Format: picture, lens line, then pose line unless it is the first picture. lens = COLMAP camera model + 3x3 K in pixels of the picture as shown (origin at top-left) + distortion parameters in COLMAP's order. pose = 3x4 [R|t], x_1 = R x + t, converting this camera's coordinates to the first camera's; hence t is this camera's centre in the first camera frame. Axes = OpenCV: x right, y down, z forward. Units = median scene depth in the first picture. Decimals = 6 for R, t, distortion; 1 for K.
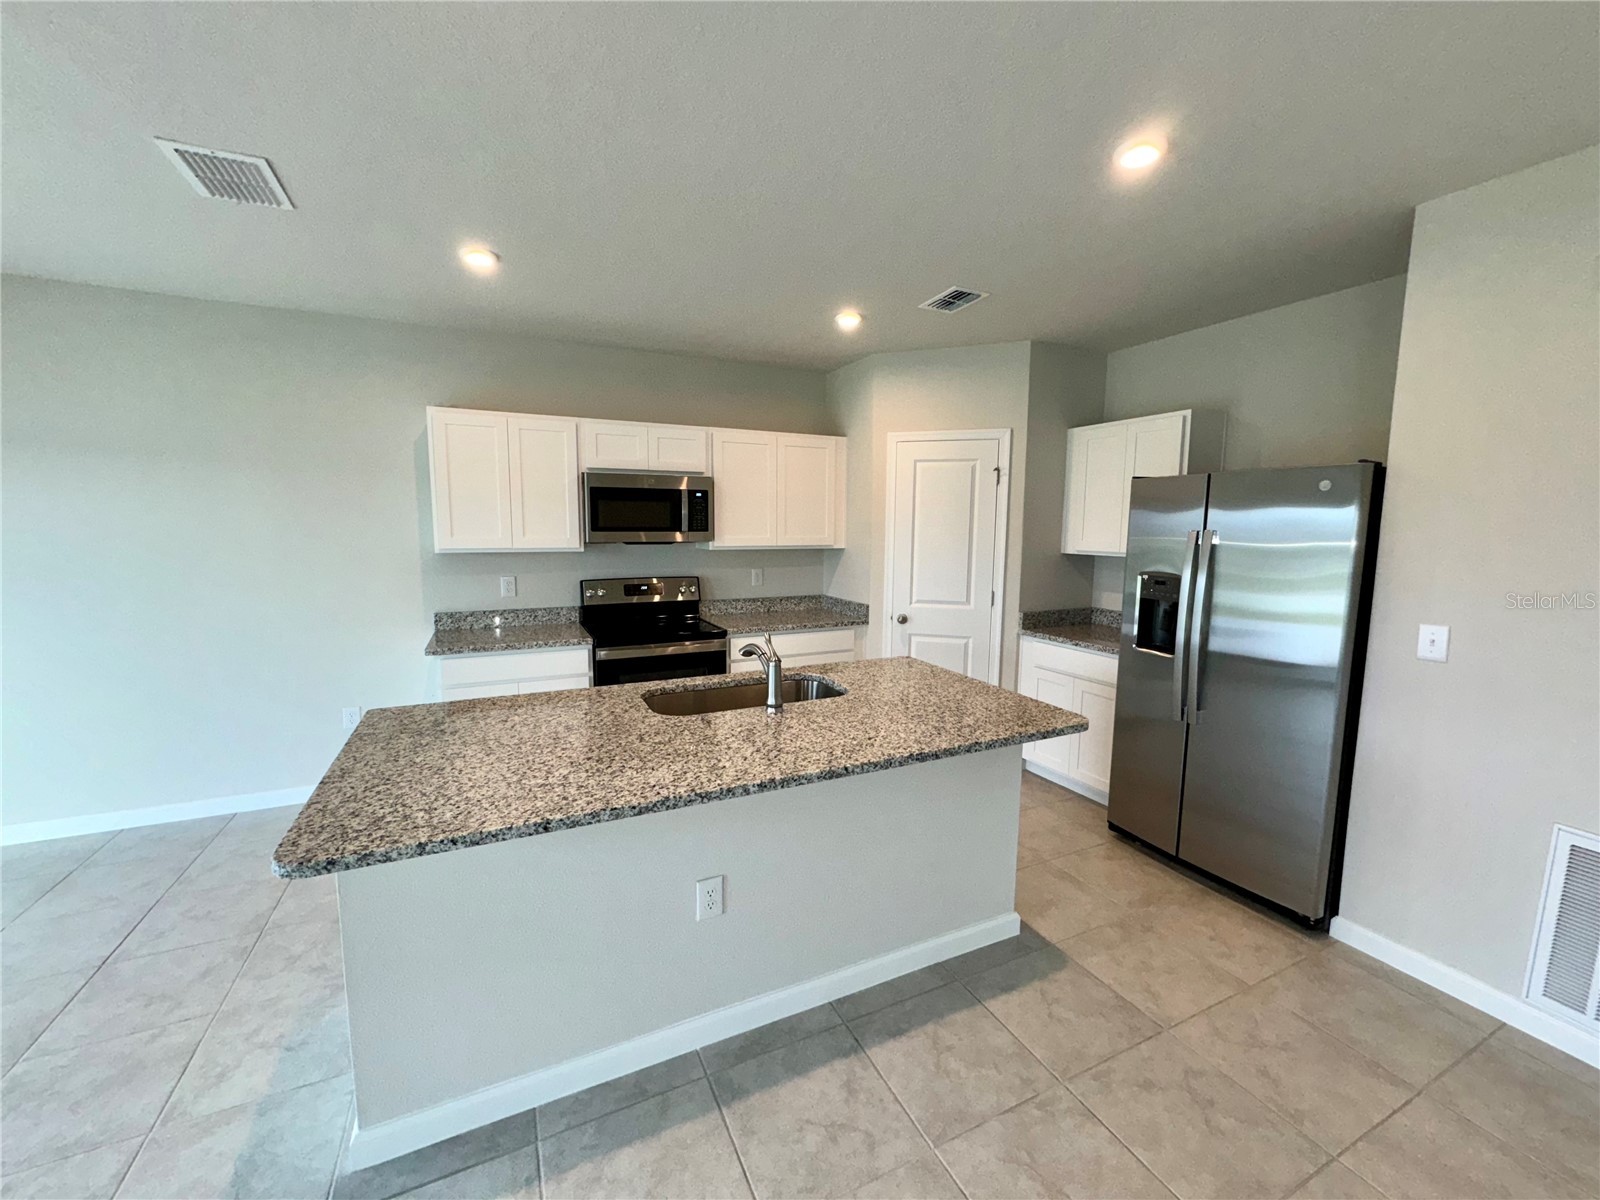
lens RADIAL K [[635.5, 0, 802.2], [0, 635.5, 597.3], [0, 0, 1]] dist [0.001678, 0.000355]
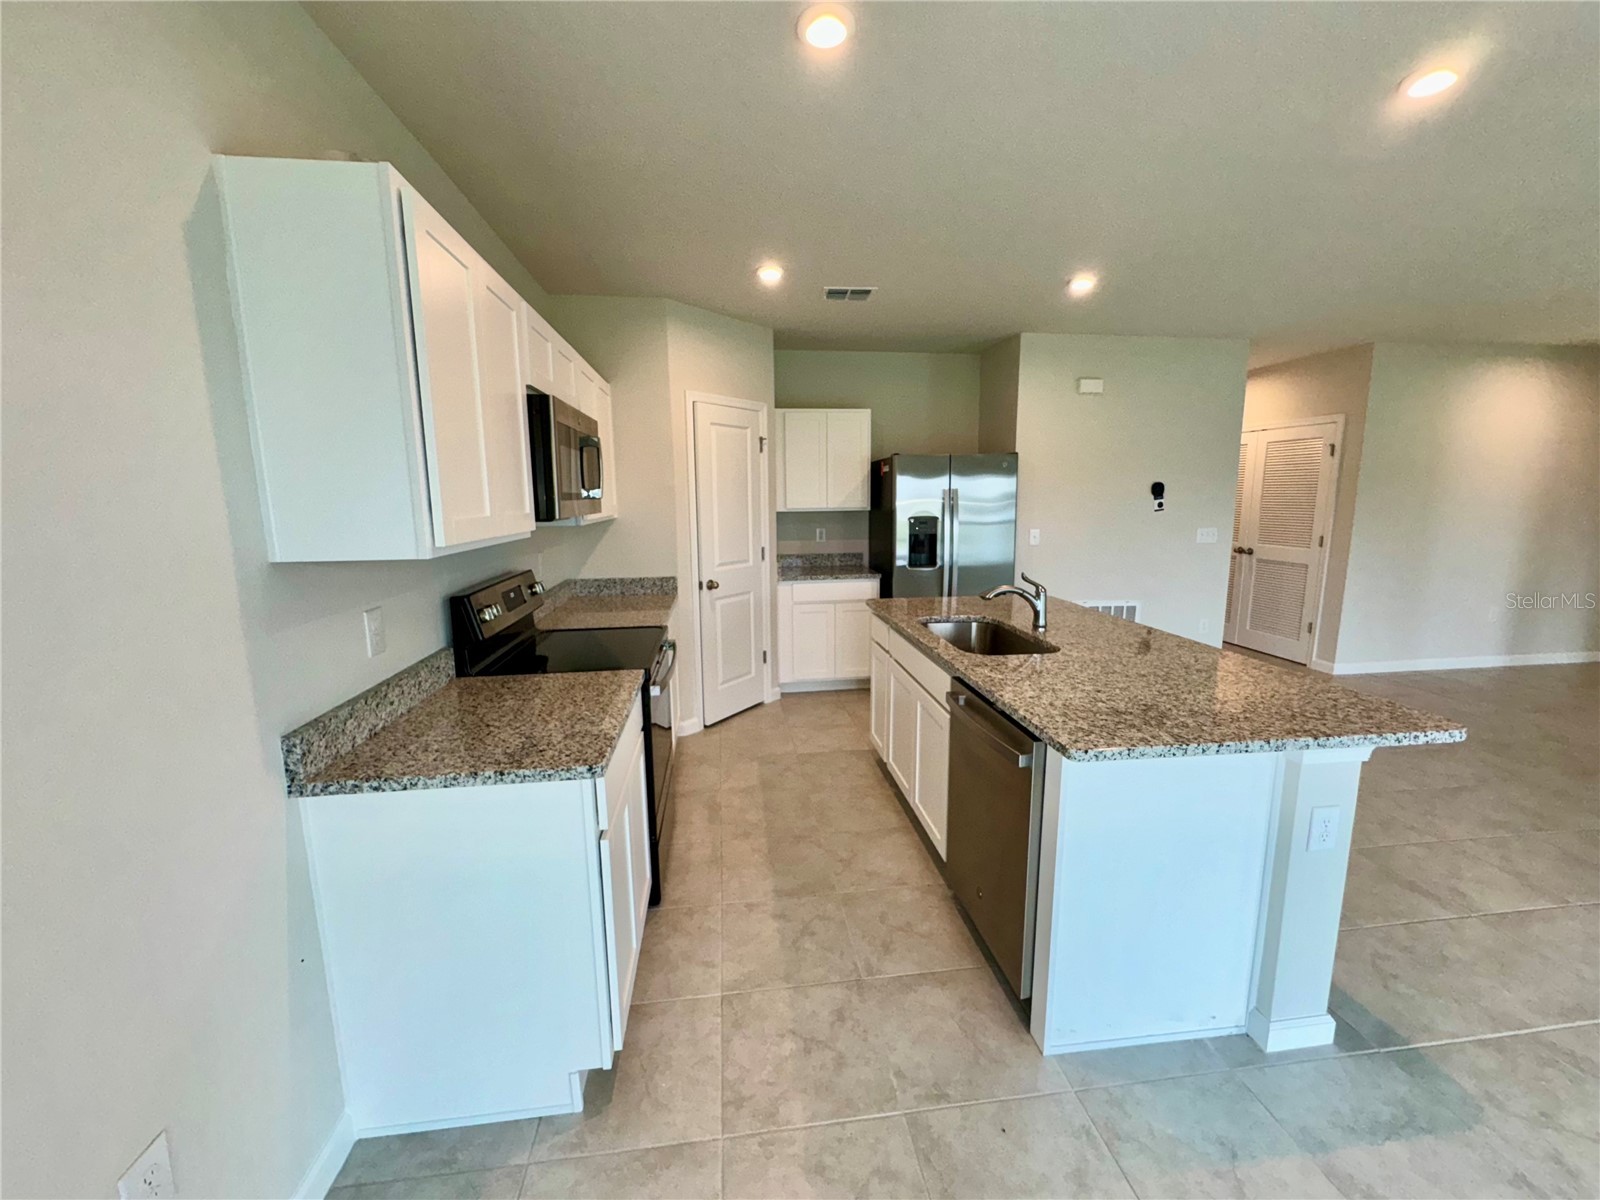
lens RADIAL K [[635.5, 0, 802.2], [0, 635.5, 597.3], [0, 0, 1]] dist [0.001678, 0.000355]
pose [[0.320018, -0.161859, 0.933483, -1.107446], [0.122094, 0.984128, 0.128784, -0.086764], [-0.939511, 0.072759, 0.334701, 0.825532]]
